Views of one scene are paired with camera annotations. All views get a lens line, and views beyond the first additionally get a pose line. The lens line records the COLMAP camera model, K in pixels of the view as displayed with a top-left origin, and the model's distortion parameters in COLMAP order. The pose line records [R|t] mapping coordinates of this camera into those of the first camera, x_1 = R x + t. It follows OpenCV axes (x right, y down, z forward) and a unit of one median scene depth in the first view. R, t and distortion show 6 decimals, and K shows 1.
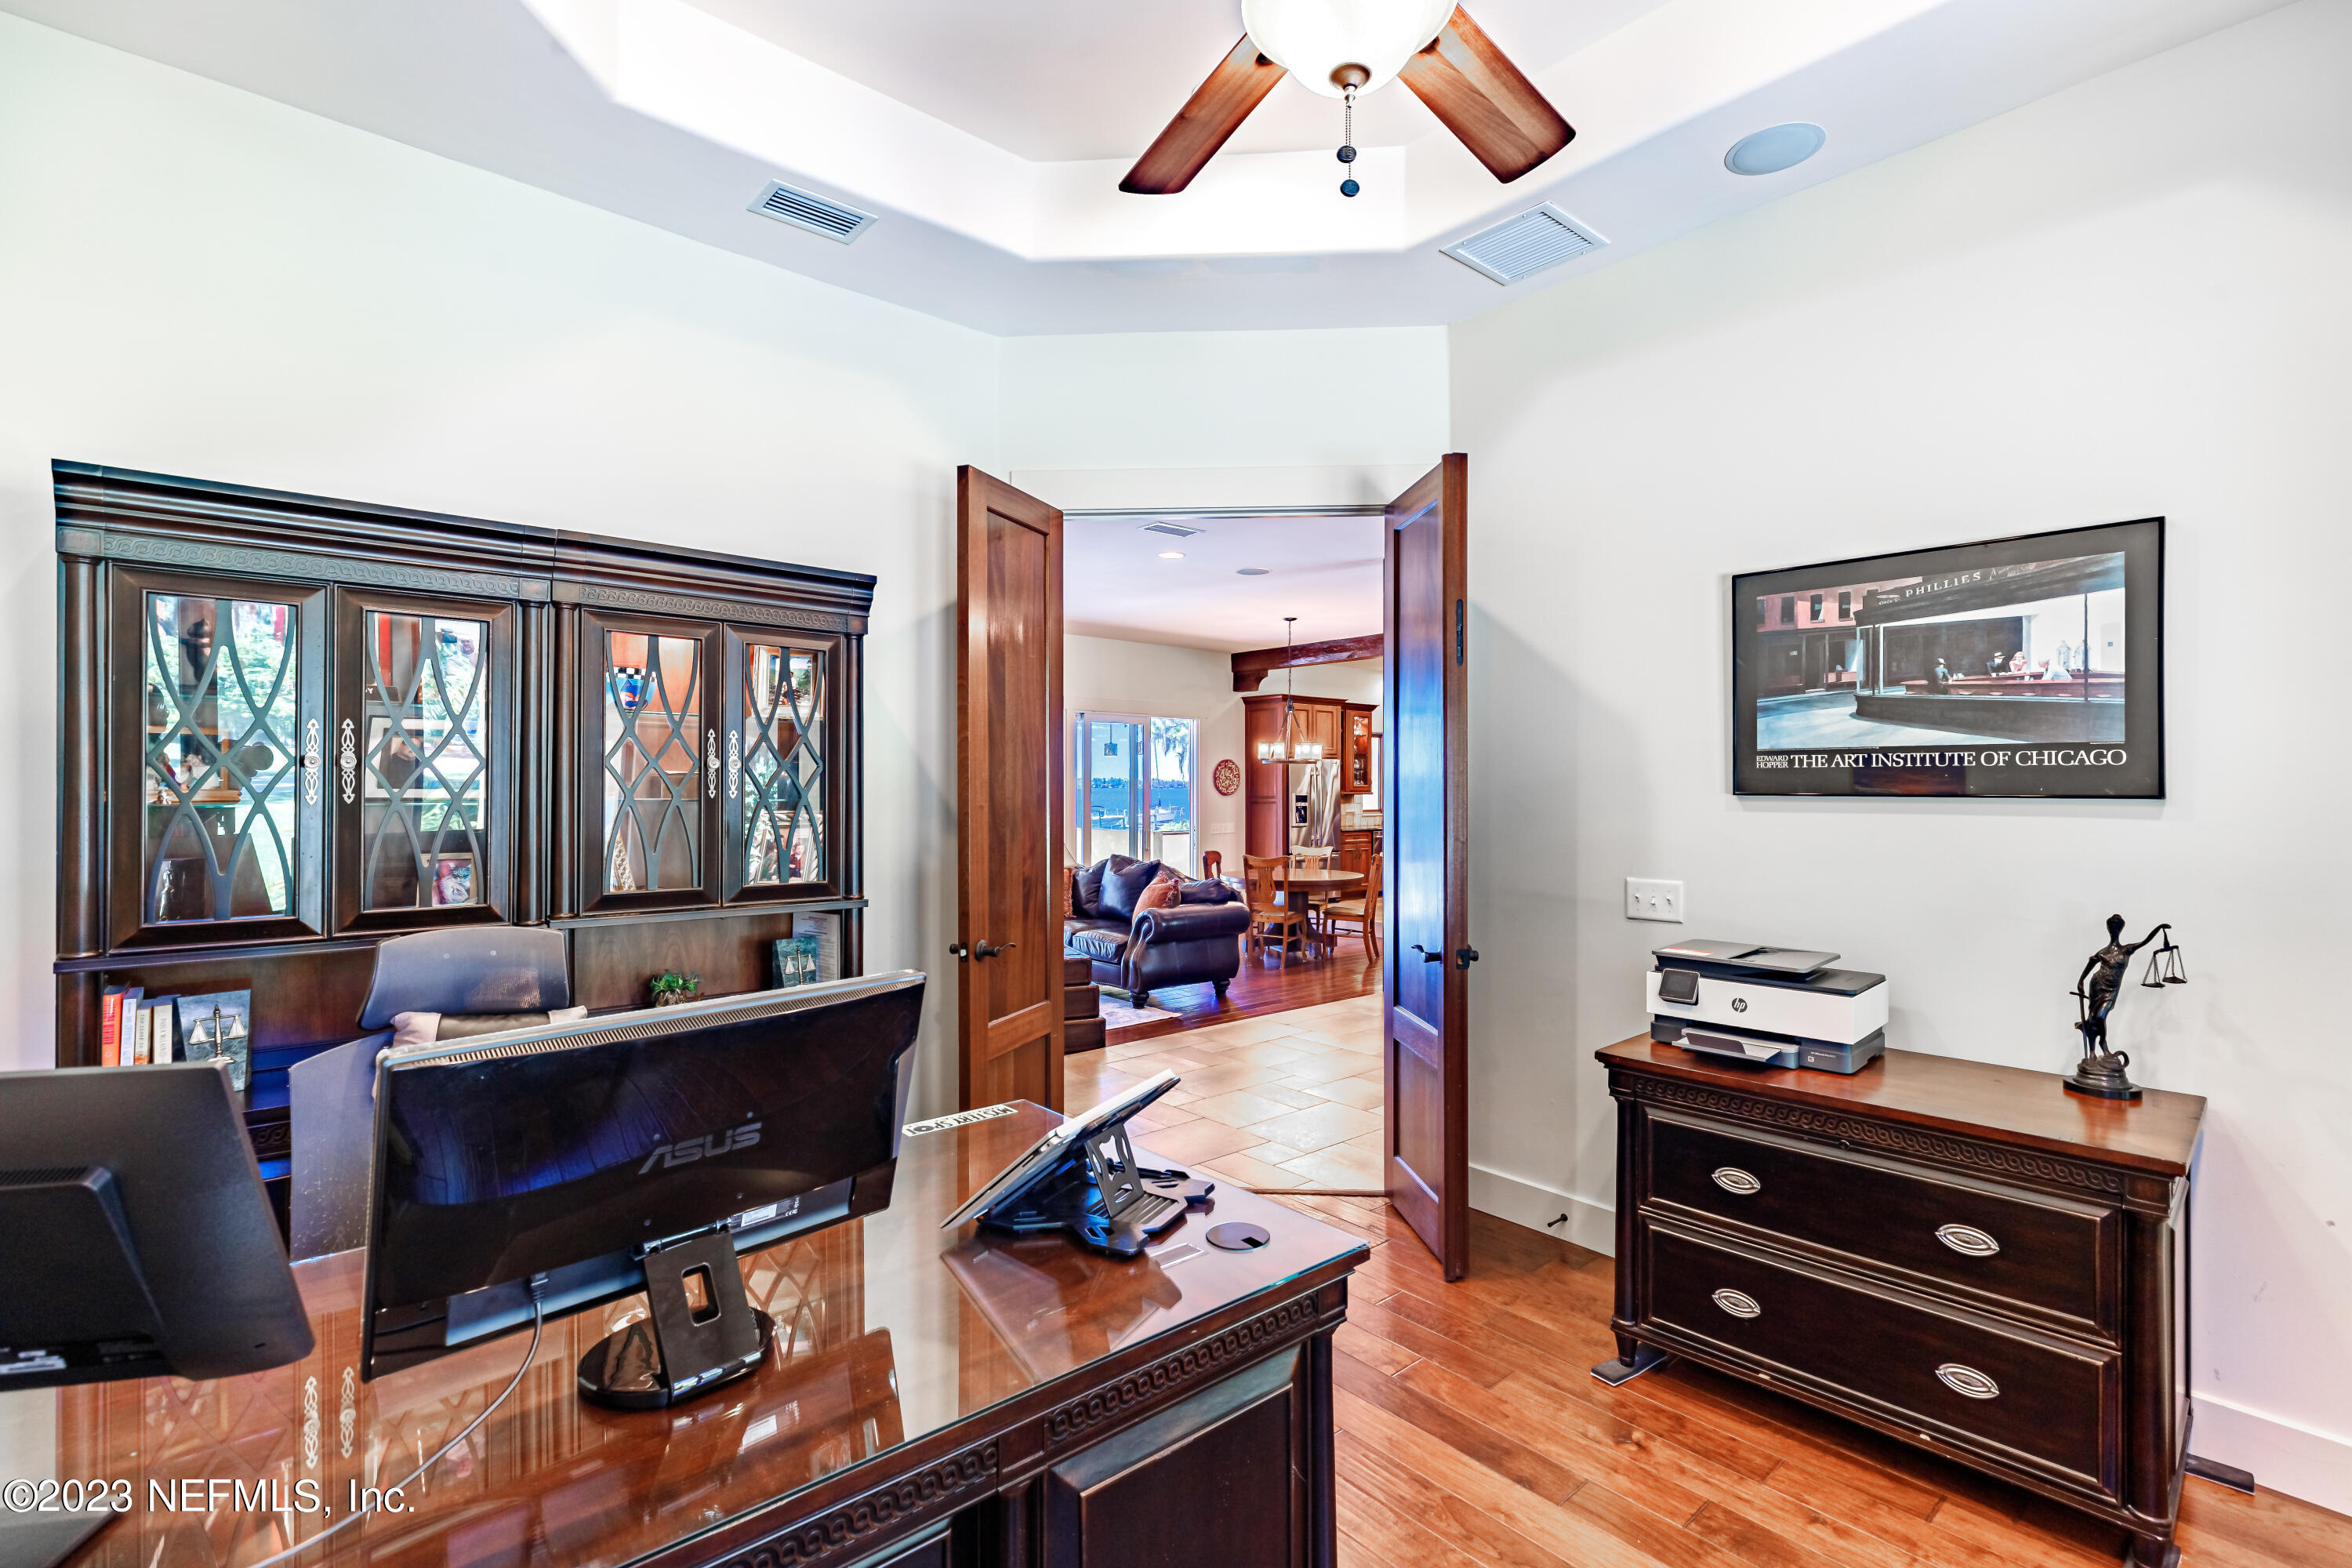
lens RADIAL K [[1076.7, 0, 1183.2], [0, 1076.7, 784.7], [0, 0, 1]] dist [0.003816, 0.000814]
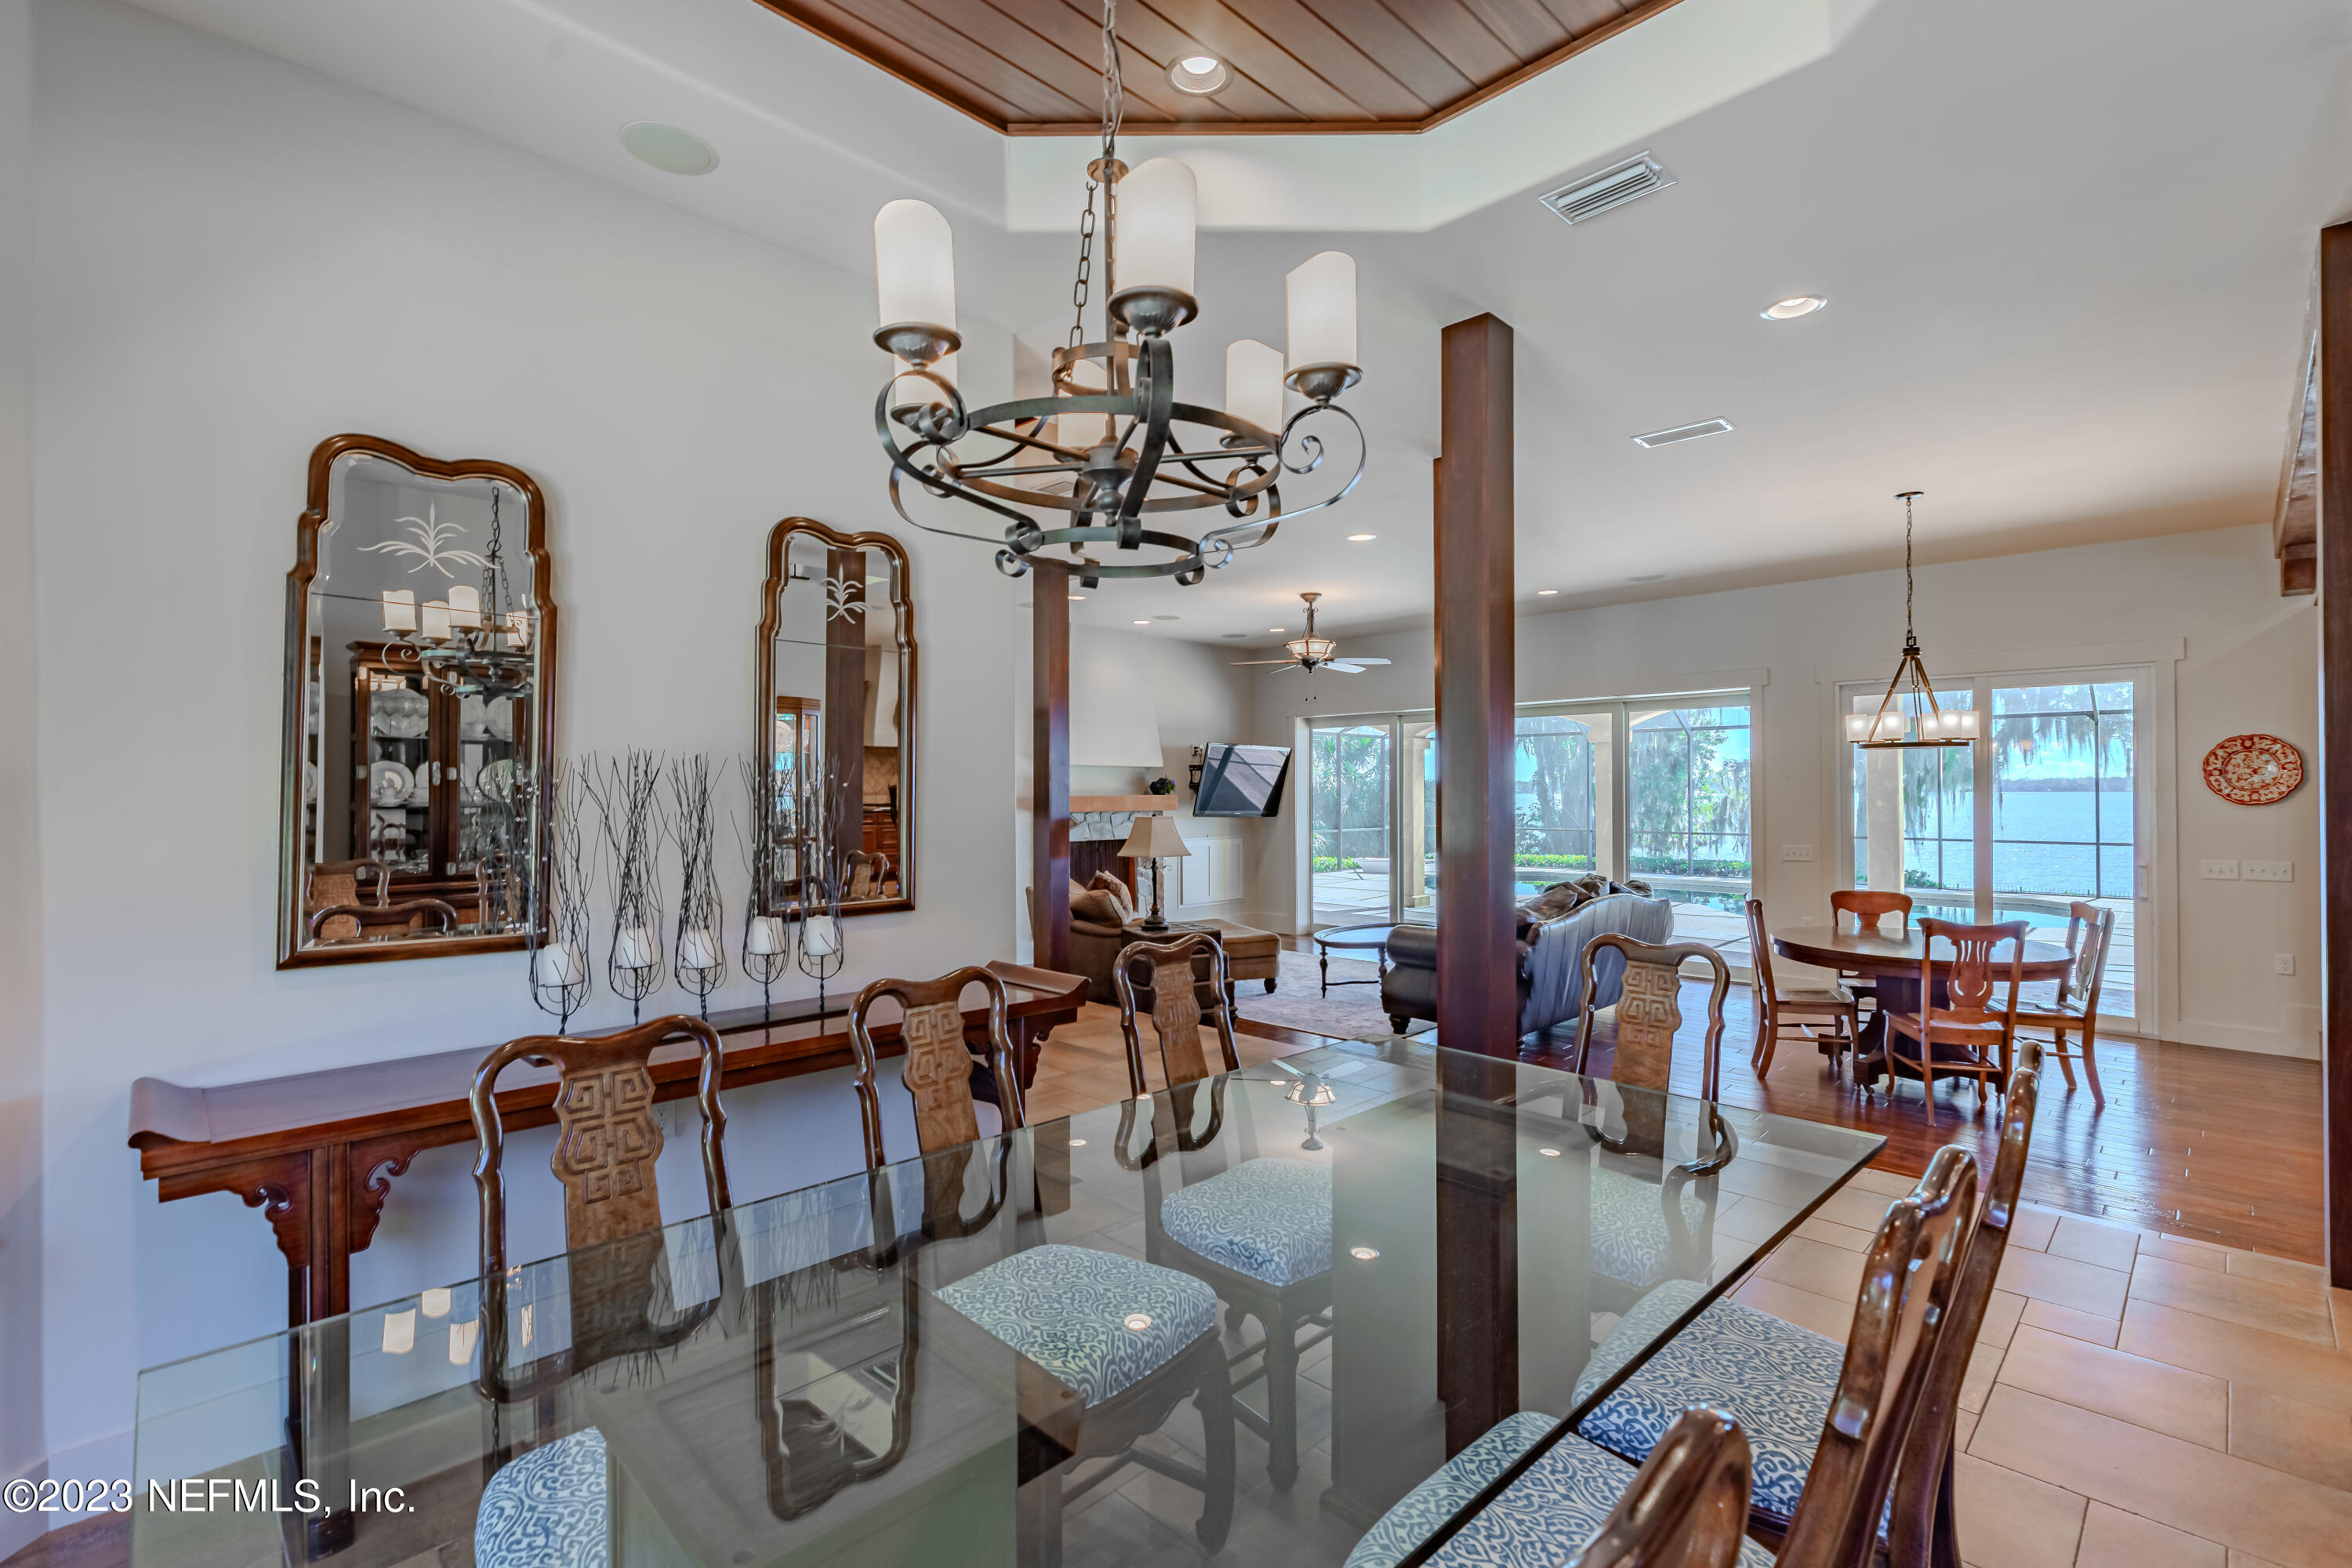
lens RADIAL K [[1076.7, 0, 1171.1], [0, 1076.7, 789.6], [0, 0, 1]] dist [0.003816, 0.000814]
pose [[0.053332, 0.001171, -0.998576, 0.526784], [0.008094, 0.999966, 0.001604, -0.002146], [0.998544, -0.008168, 0.053320, 0.463060]]
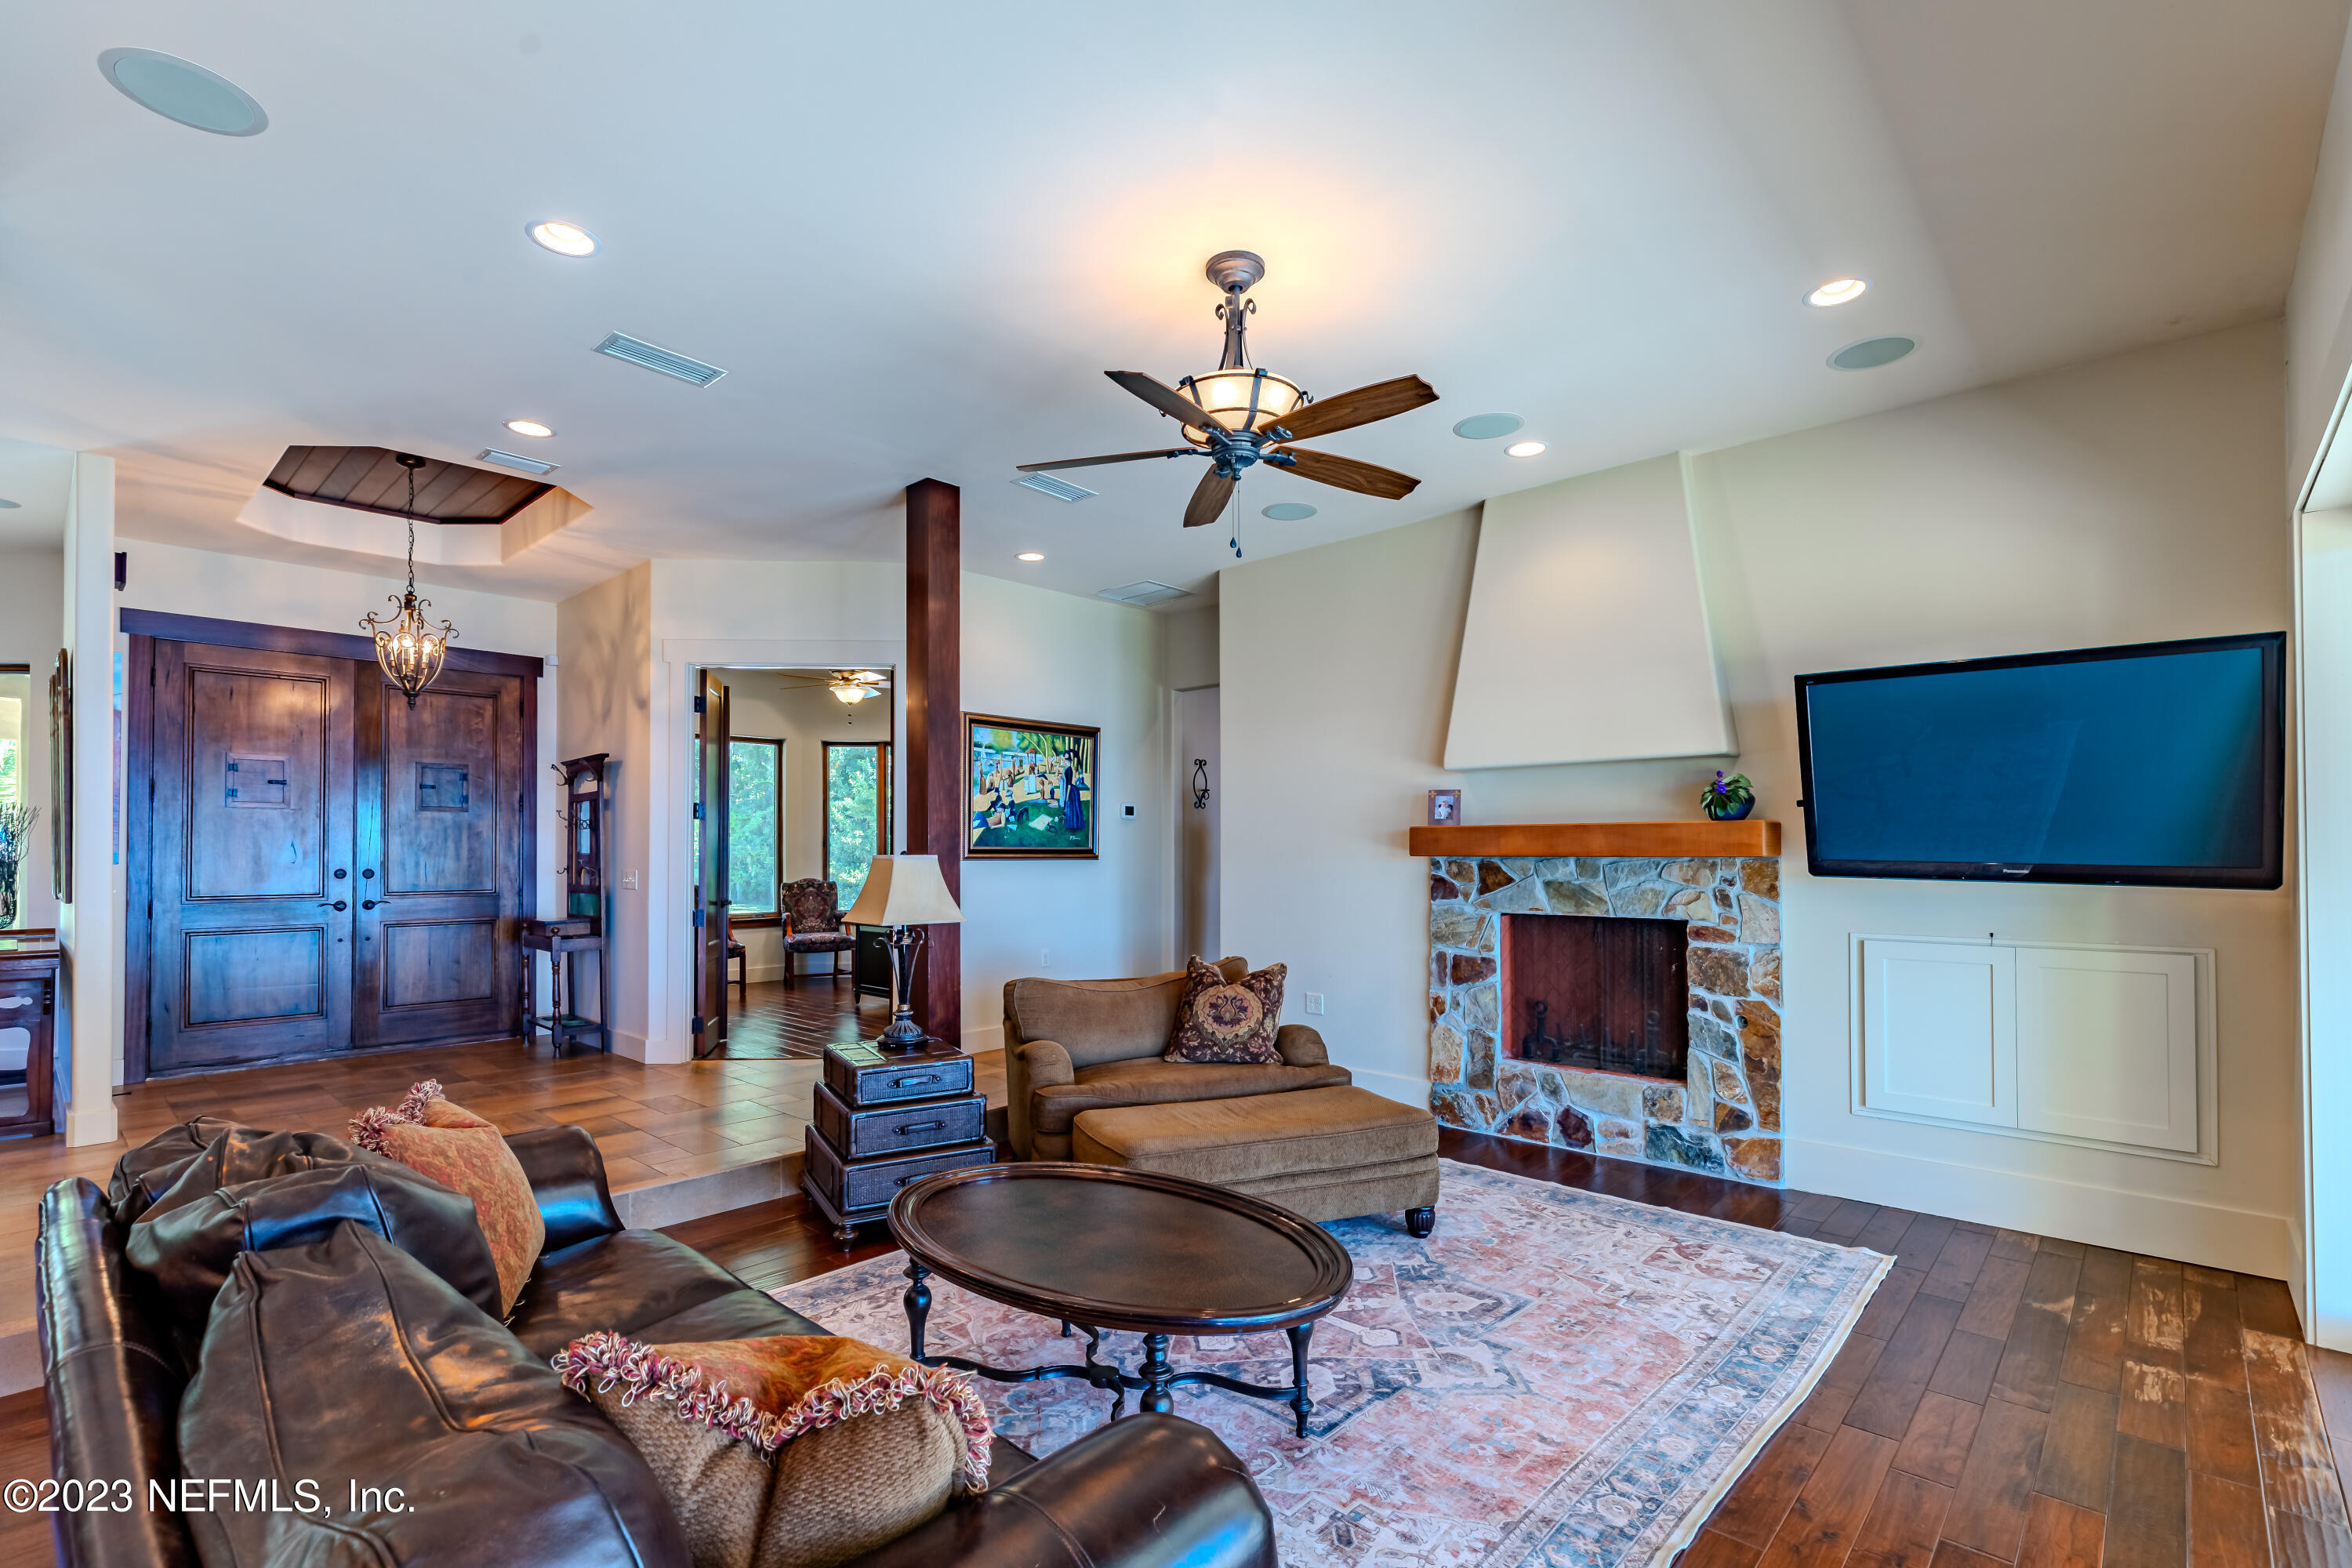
lens RADIAL K [[1076.7, 0, 1169.5], [0, 1076.7, 839.0], [0, 0, 1]] dist [0.003816, 0.000814]
pose [[-0.994777, 0.003437, -0.102014, -0.119952], [0.004859, 0.999894, -0.013694, 0.013273], [0.101956, -0.014118, -0.994689, 0.837111]]
